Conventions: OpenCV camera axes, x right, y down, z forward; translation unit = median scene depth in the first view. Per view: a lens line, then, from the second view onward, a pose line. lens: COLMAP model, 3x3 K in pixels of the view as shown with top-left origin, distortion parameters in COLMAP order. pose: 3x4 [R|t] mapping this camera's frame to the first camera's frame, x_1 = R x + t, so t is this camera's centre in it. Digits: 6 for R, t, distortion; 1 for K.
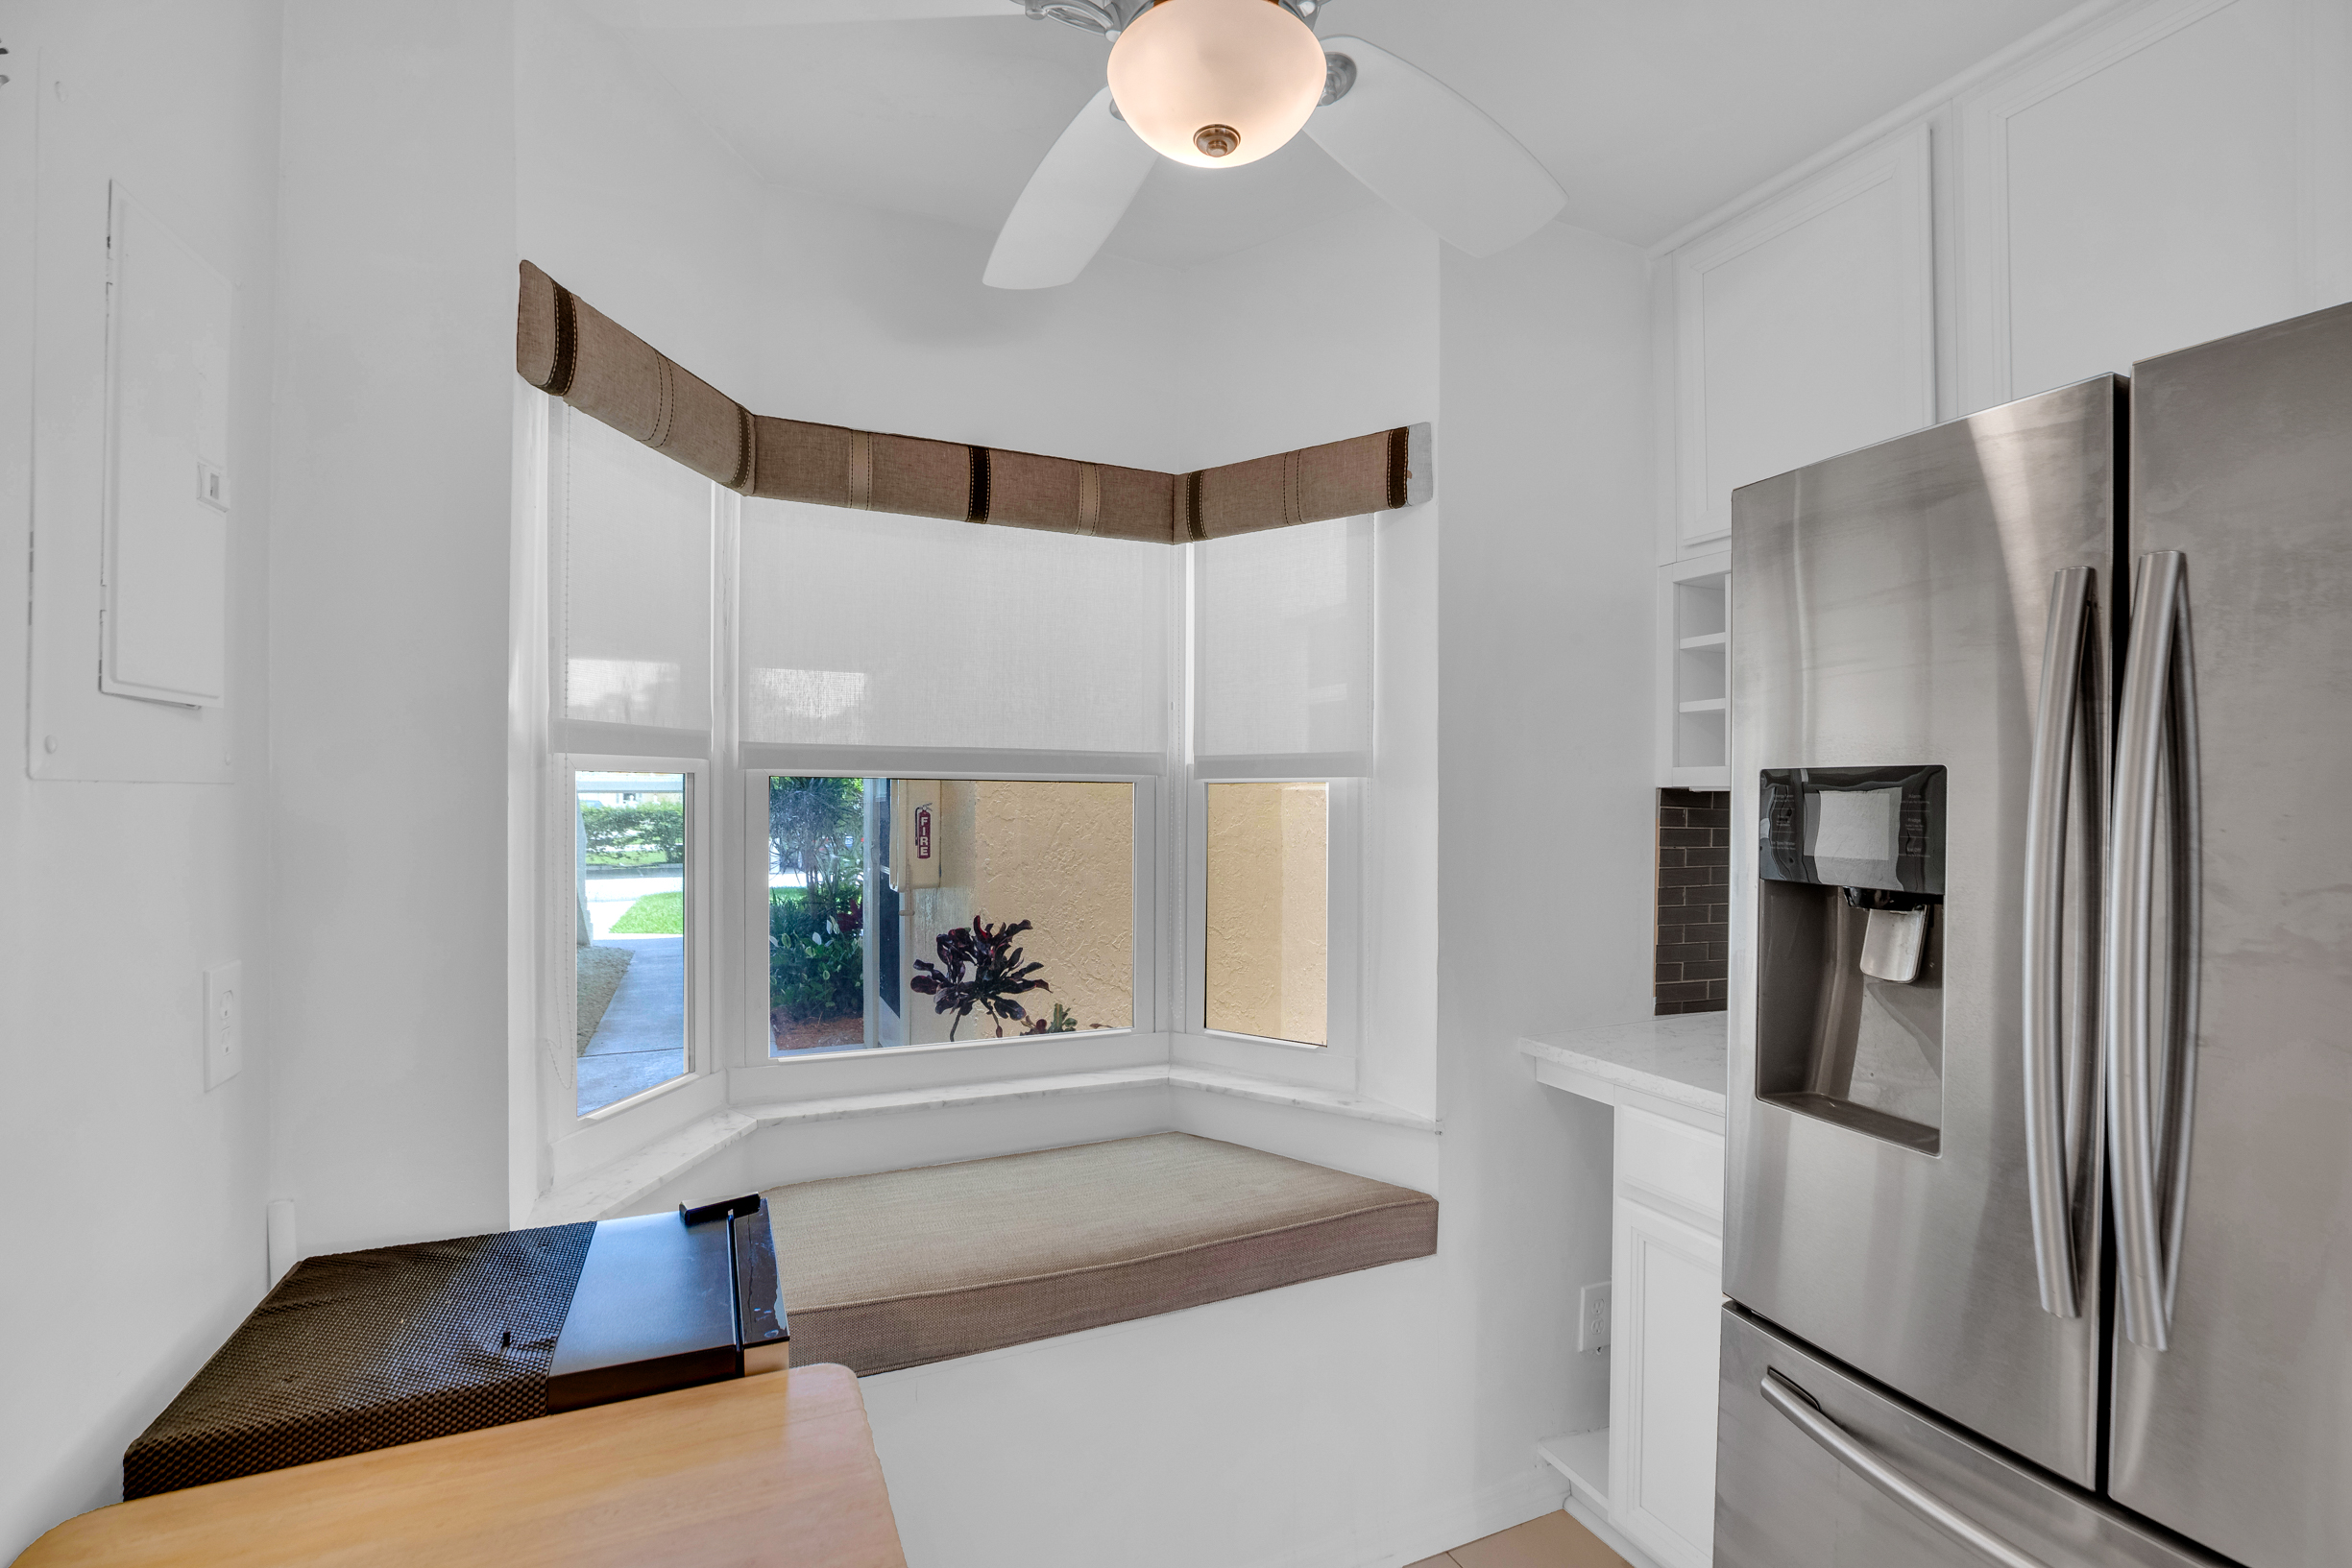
lens RADIAL K [[1086.1, 0, 1199.5], [0, 1086.1, 801.4], [0, 0, 1]] dist [-0.042334, 0.015741]
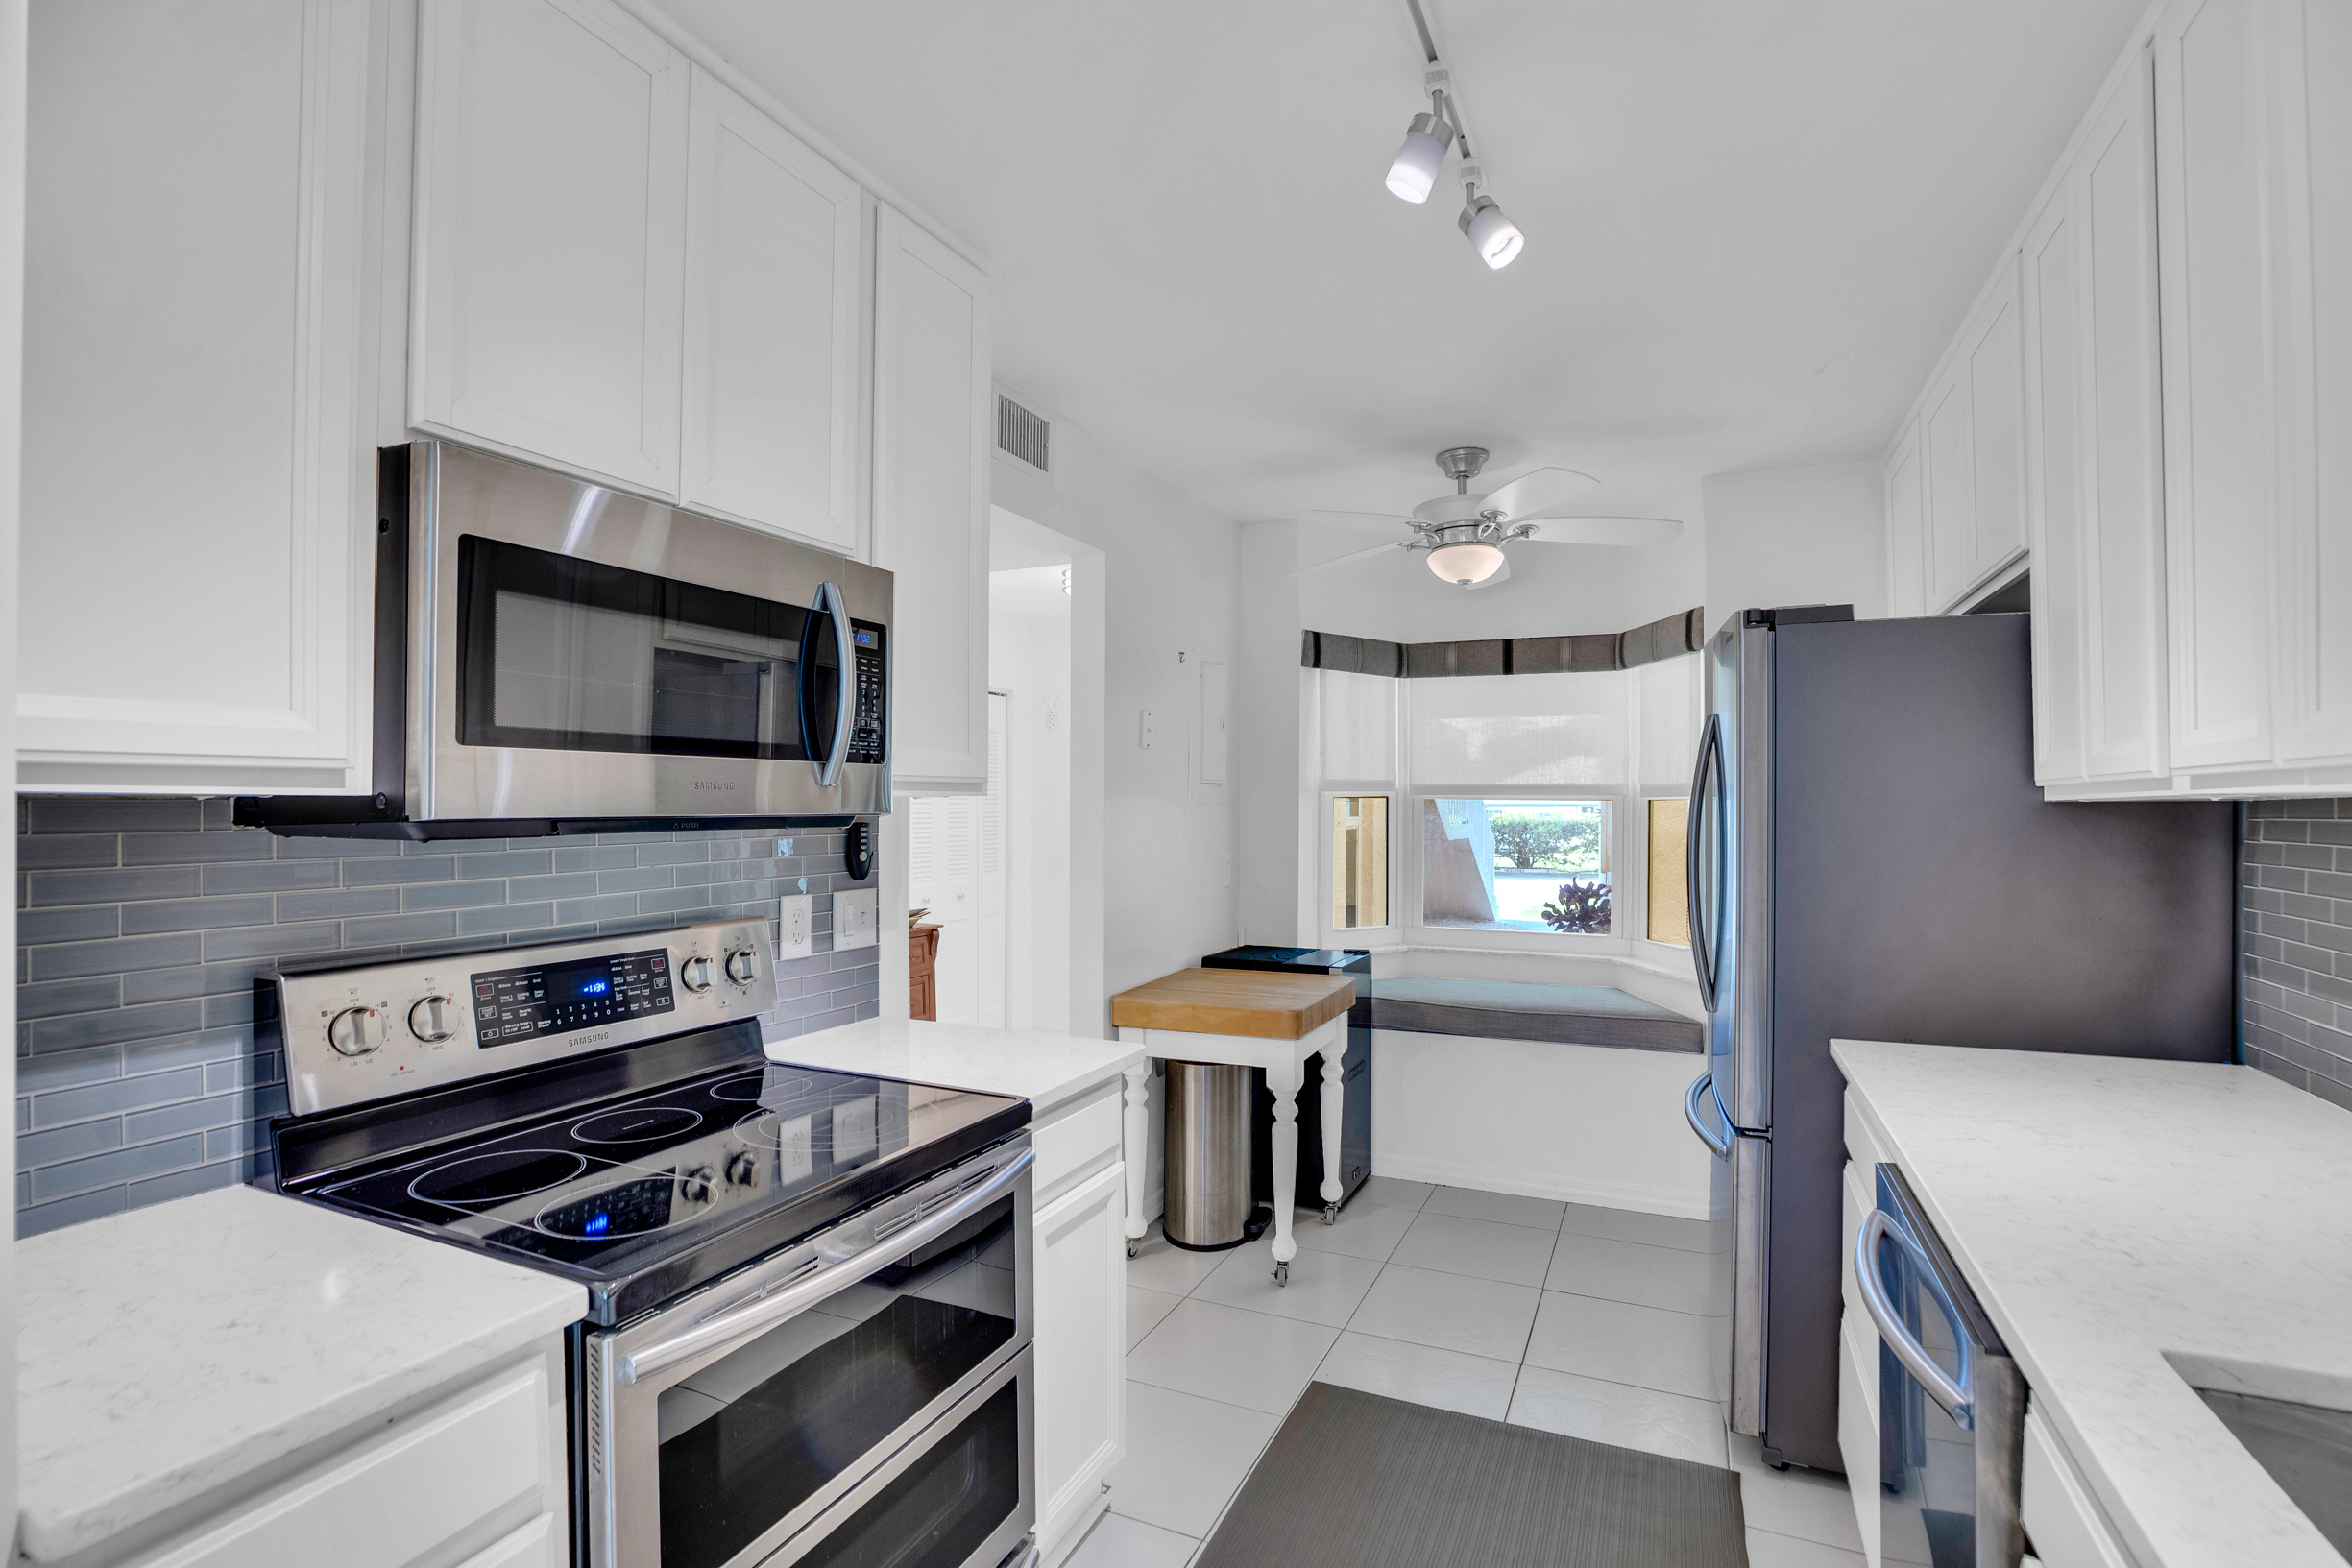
lens RADIAL K [[1086.1, 0, 1199.5], [0, 1086.1, 801.4], [0, 0, 1]] dist [-0.042334, 0.015741]
pose [[0.666139, -0.003111, -0.745821, 0.905429], [-0.006400, 0.999931, -0.009887, 0.008087], [0.745800, 0.011359, 0.666073, -0.782681]]
